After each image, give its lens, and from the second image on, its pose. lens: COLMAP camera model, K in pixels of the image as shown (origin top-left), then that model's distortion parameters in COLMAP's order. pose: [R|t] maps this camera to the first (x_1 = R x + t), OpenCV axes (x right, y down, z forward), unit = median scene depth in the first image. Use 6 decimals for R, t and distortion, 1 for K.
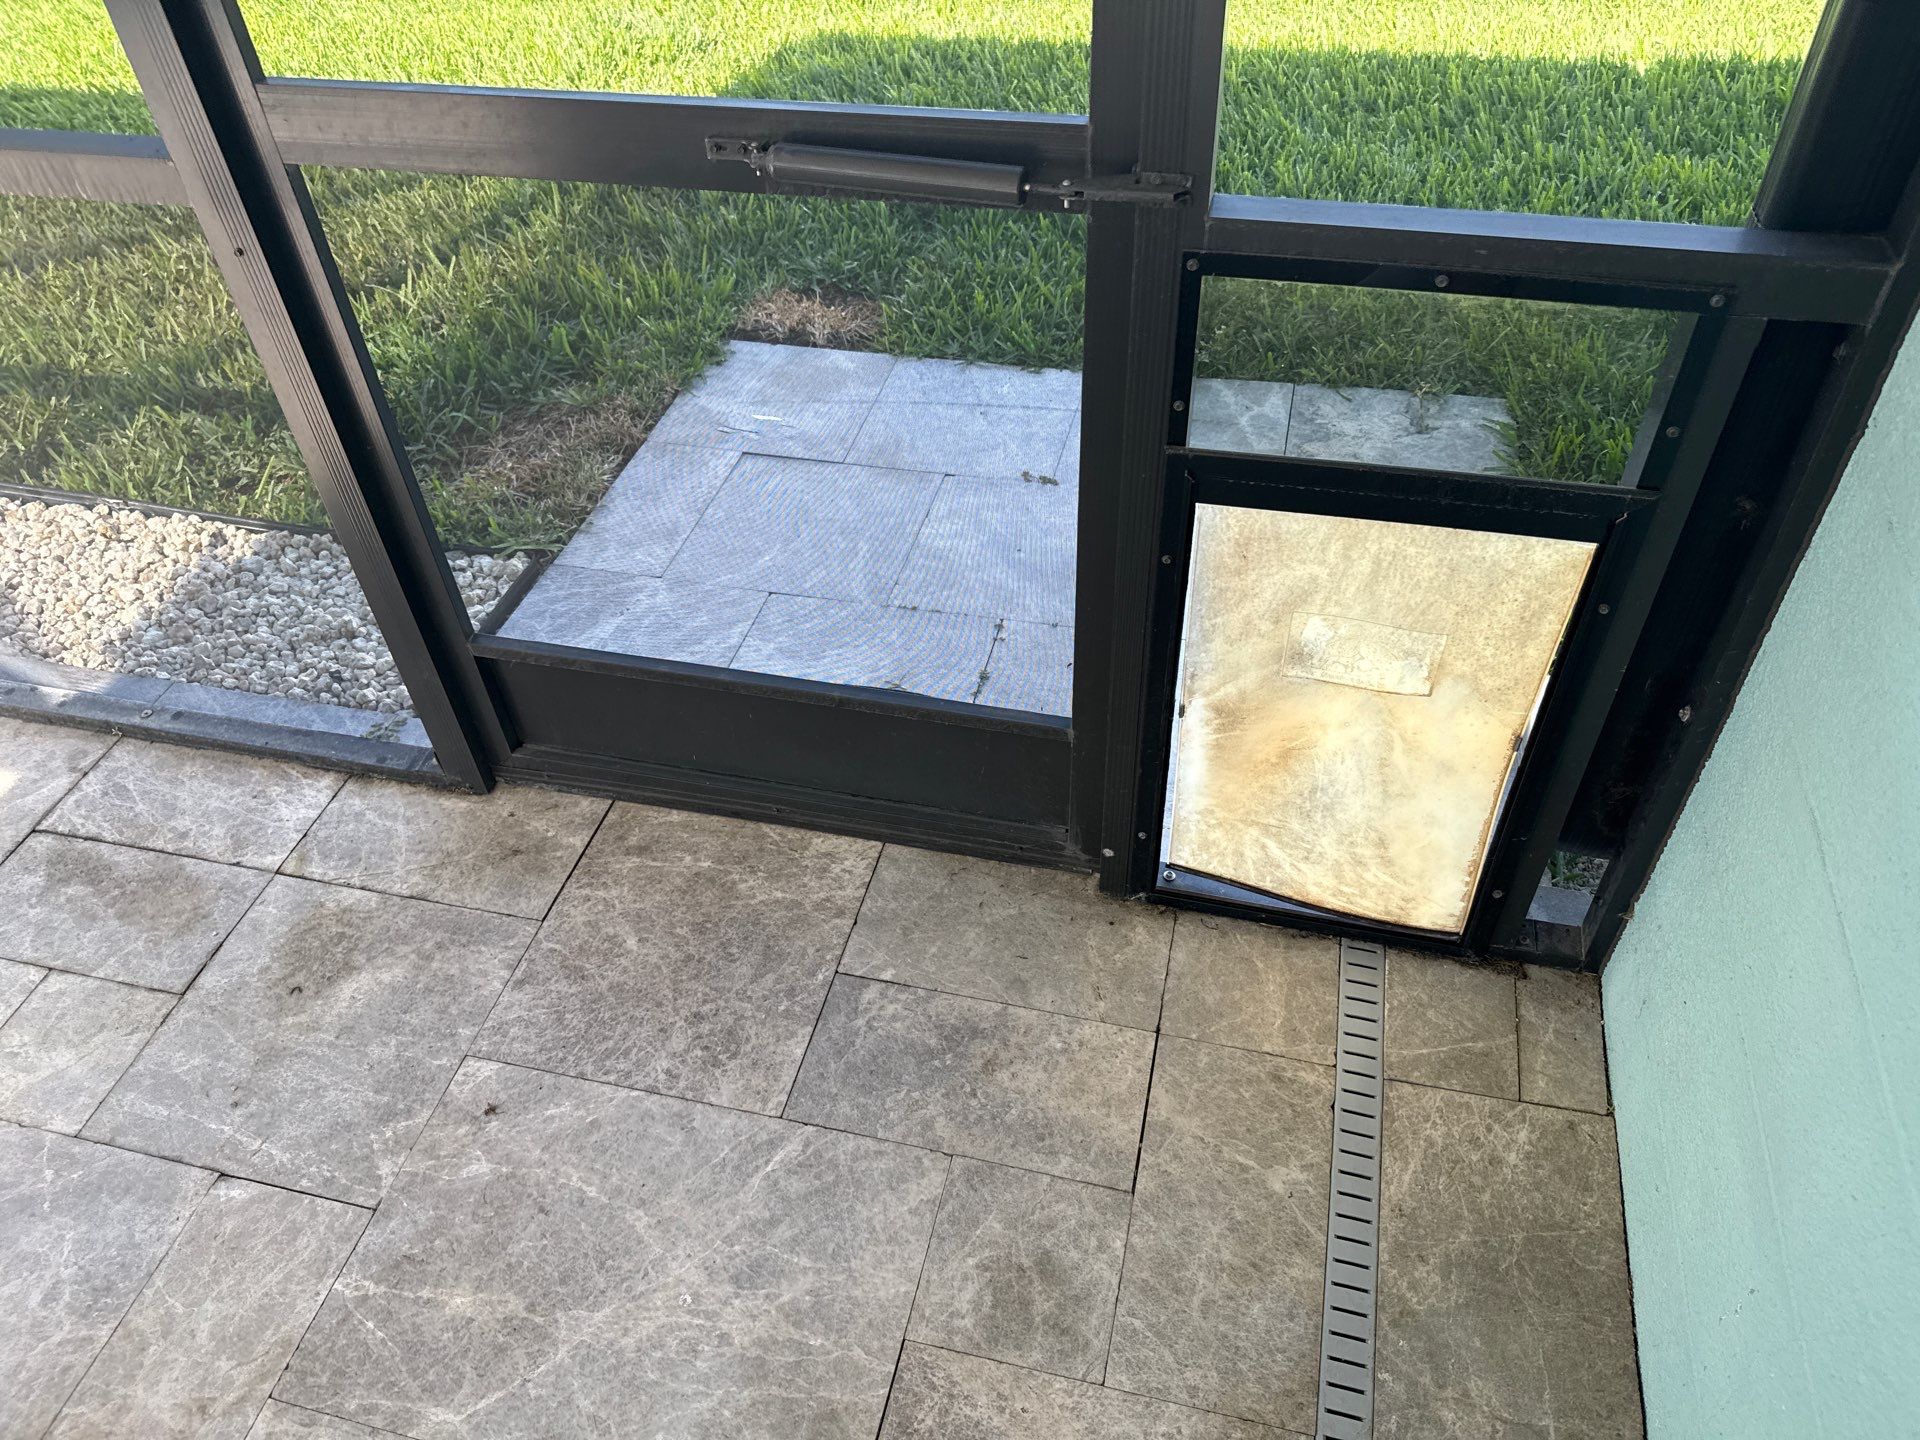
lens RADIAL K [[1346.0, 0, 964.8], [0, 1346.0, 720.5], [0, 0, 1]] dist [0.000437, -0.021260]
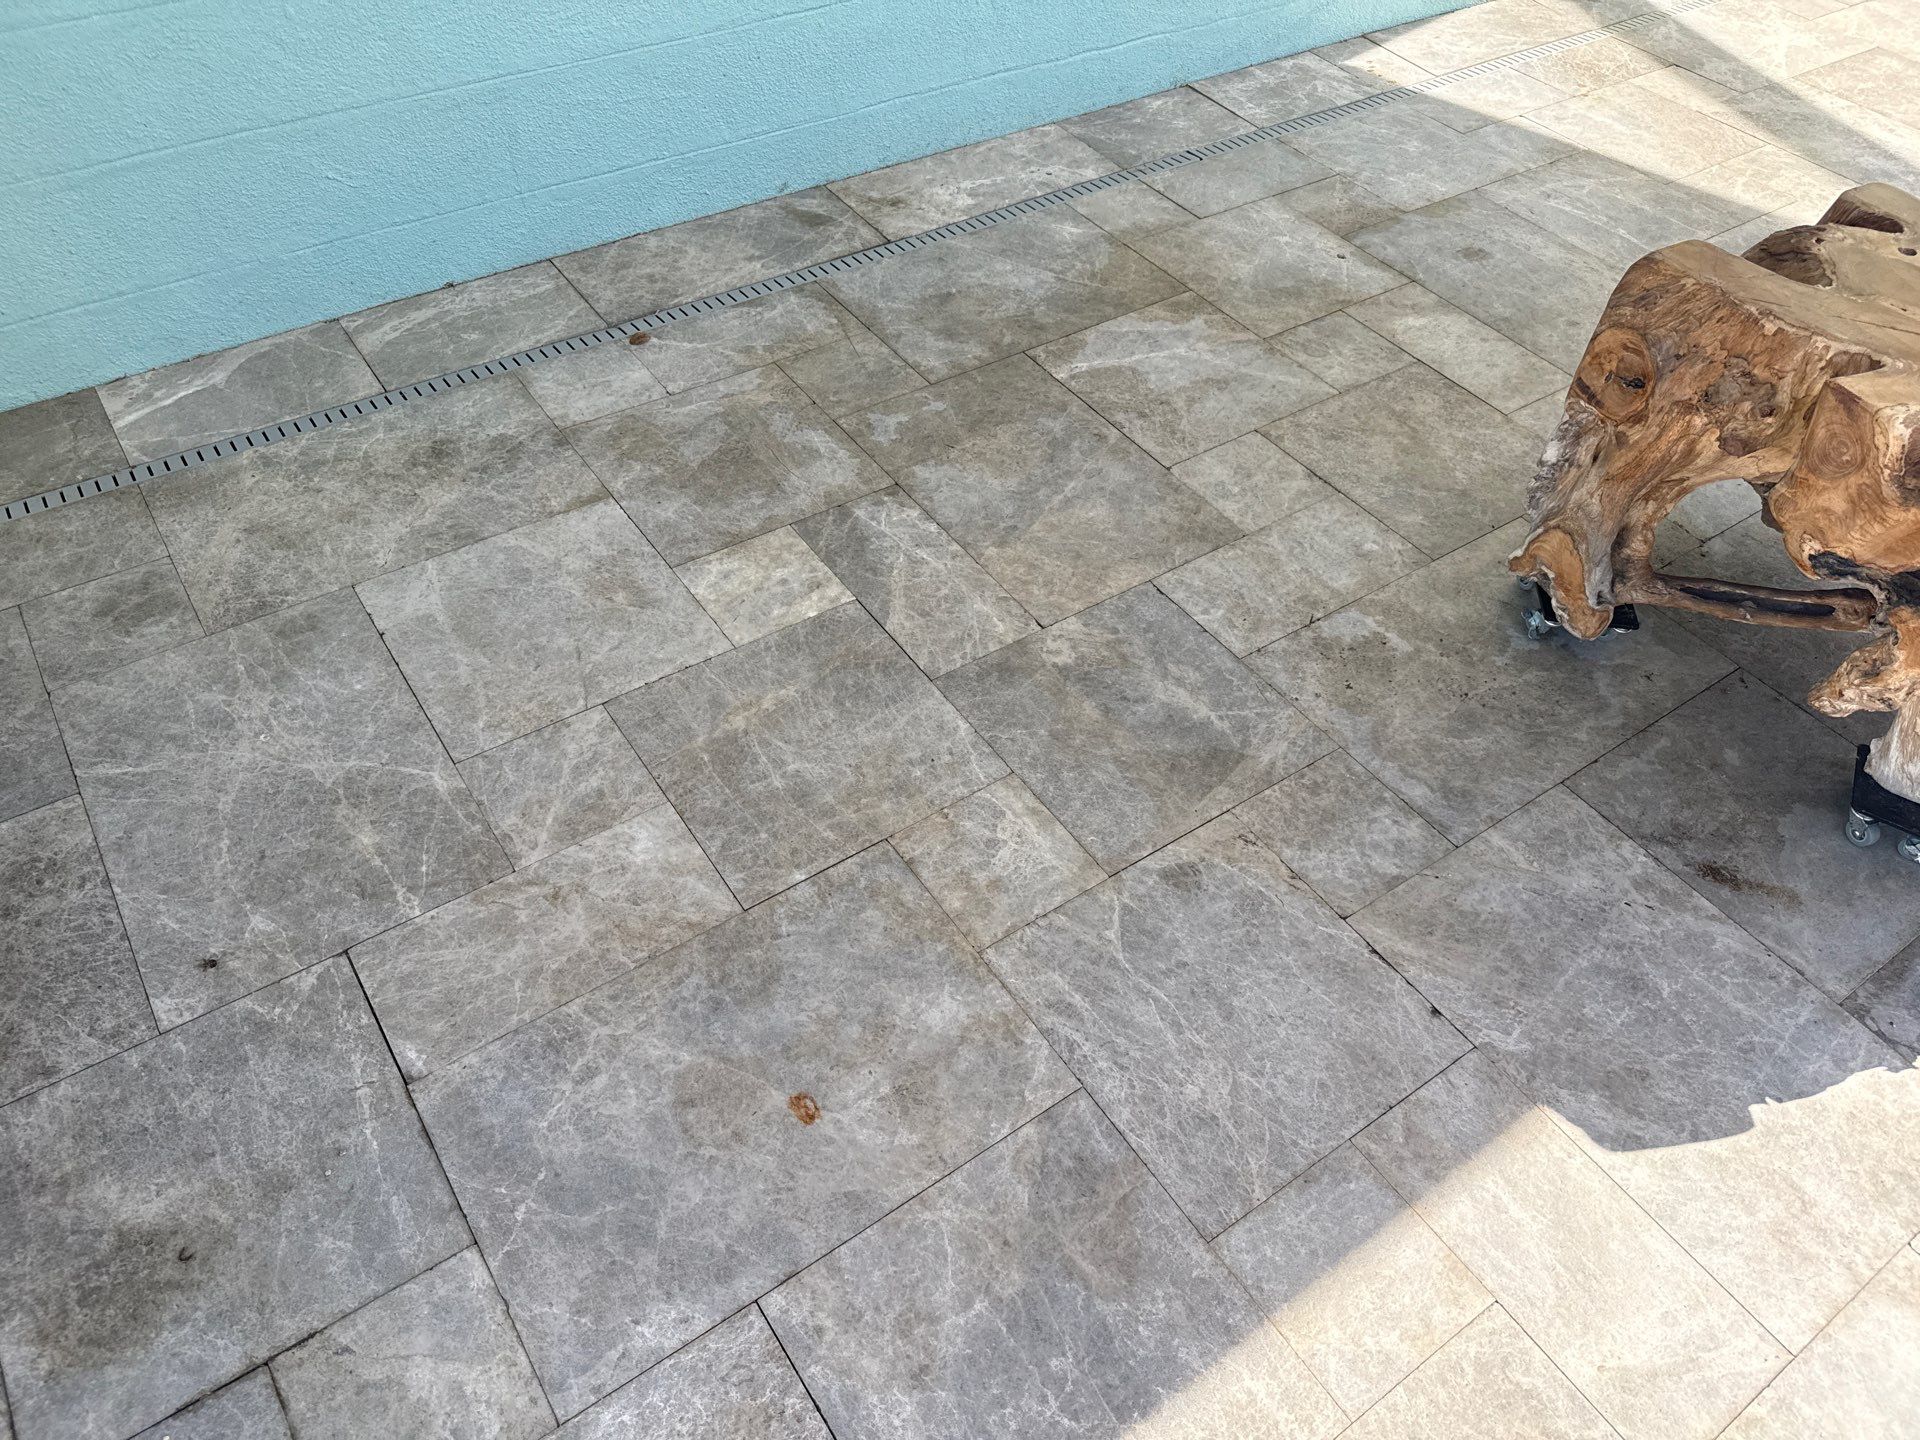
lens RADIAL K [[1359.7, 0, 953.7], [0, 1359.7, 722.5], [0, 0, 1]] dist [0.033106, -0.038809]
pose [[-0.745938, -0.478783, 0.462972, -0.917569], [0.459420, 0.133379, 0.878148, -0.288299], [-0.482193, 0.867742, 0.120470, 0.373880]]
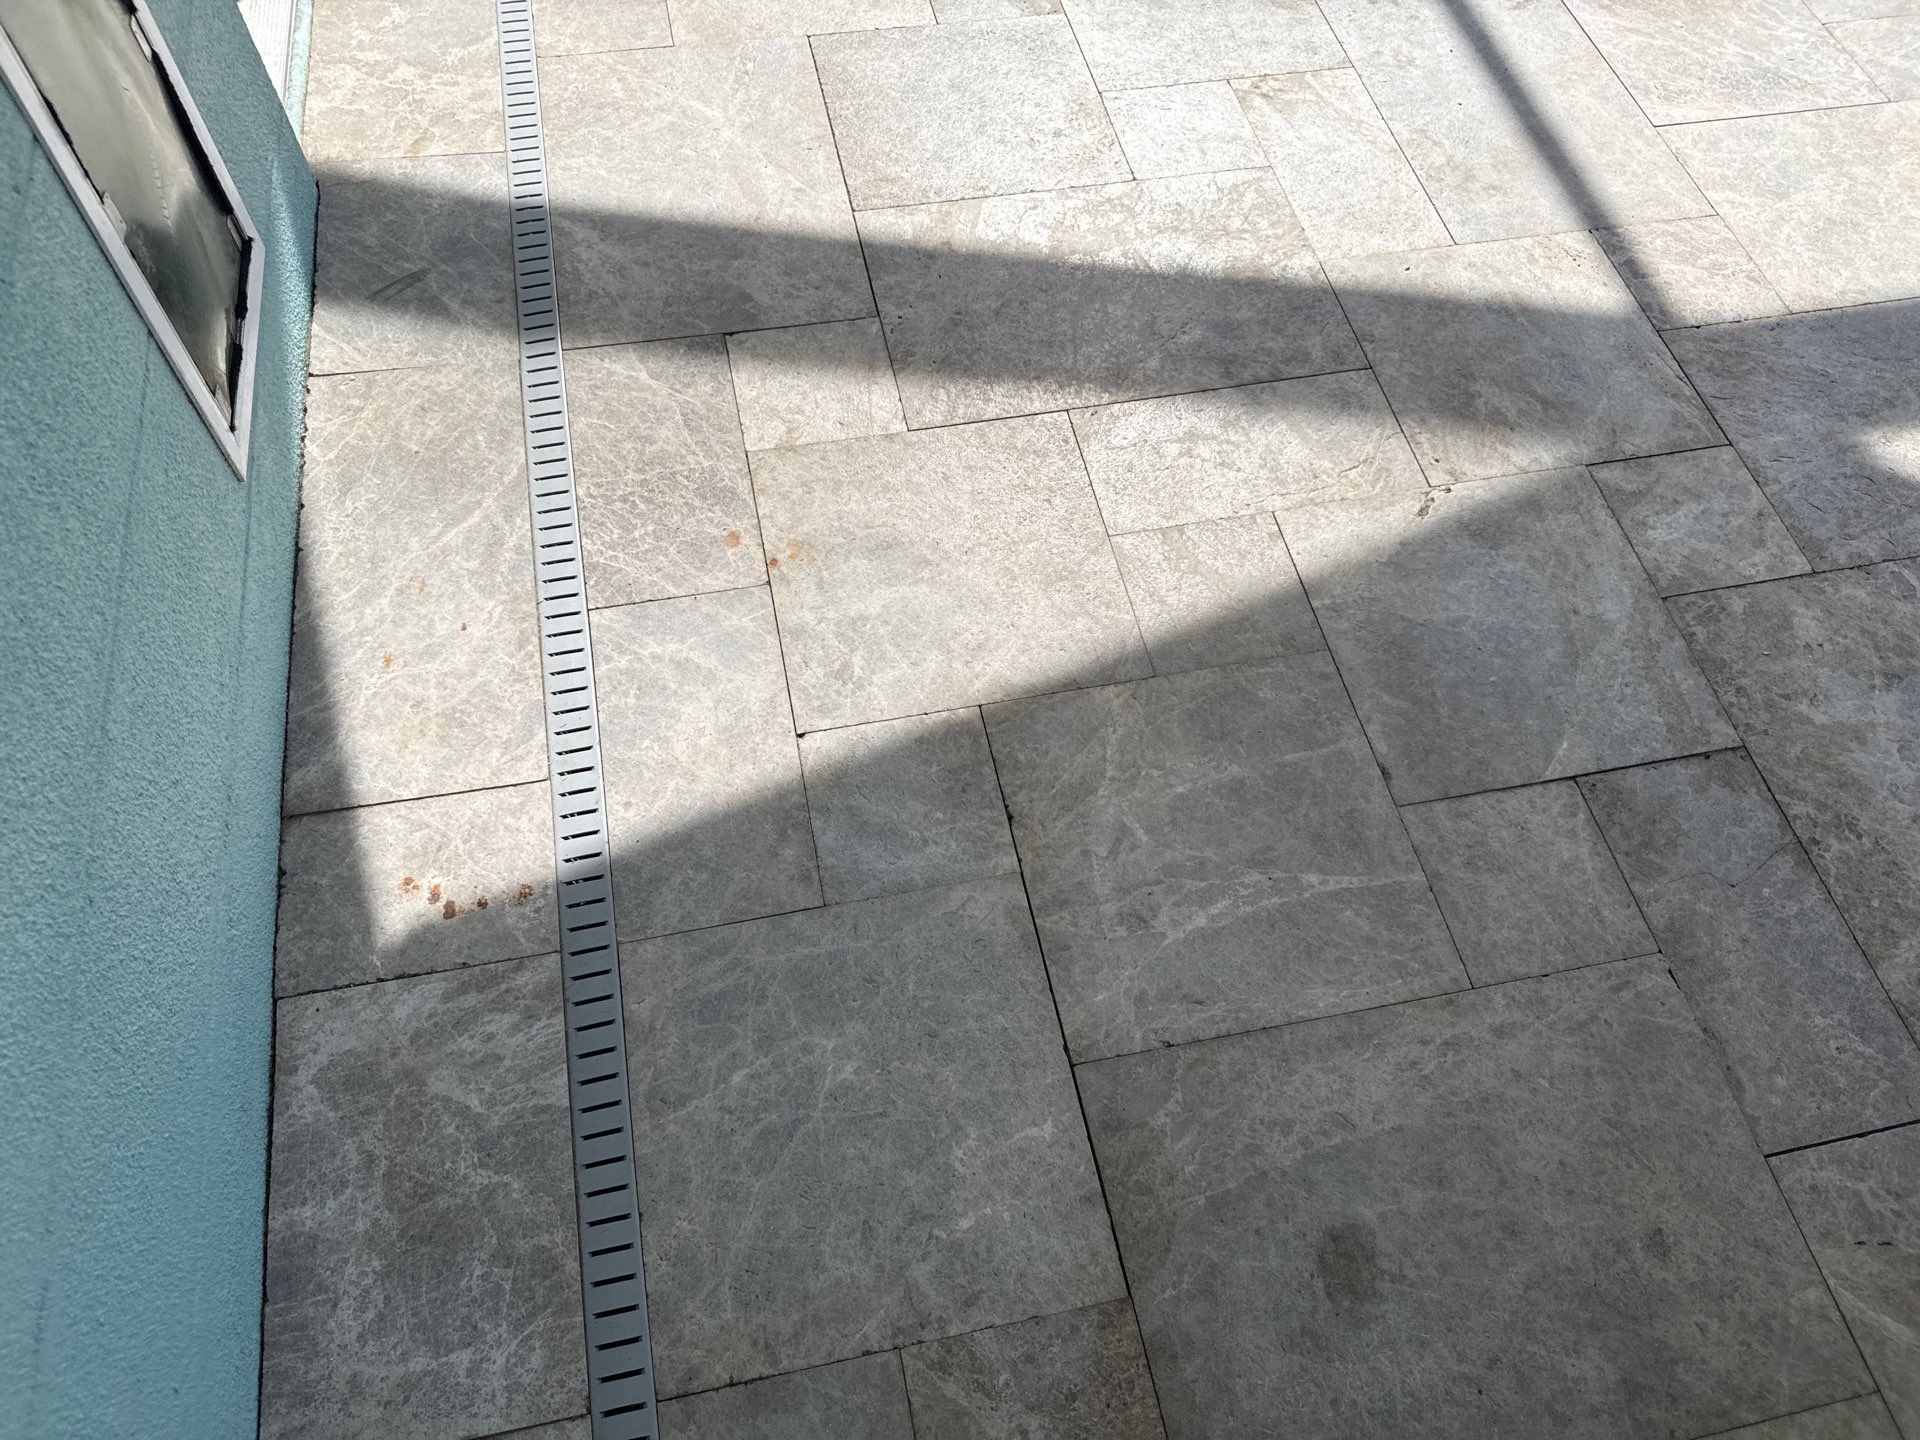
lens RADIAL K [[1343.5, 0, 959.1], [0, 1343.5, 689.8], [0, 0, 1]] dist [0.171152, -0.330693]
pose [[-0.901123, 0.377552, -0.213146, -0.231616], [-0.296795, -0.178803, 0.938052, 0.677891], [0.316053, 0.908561, 0.273180, -0.605796]]
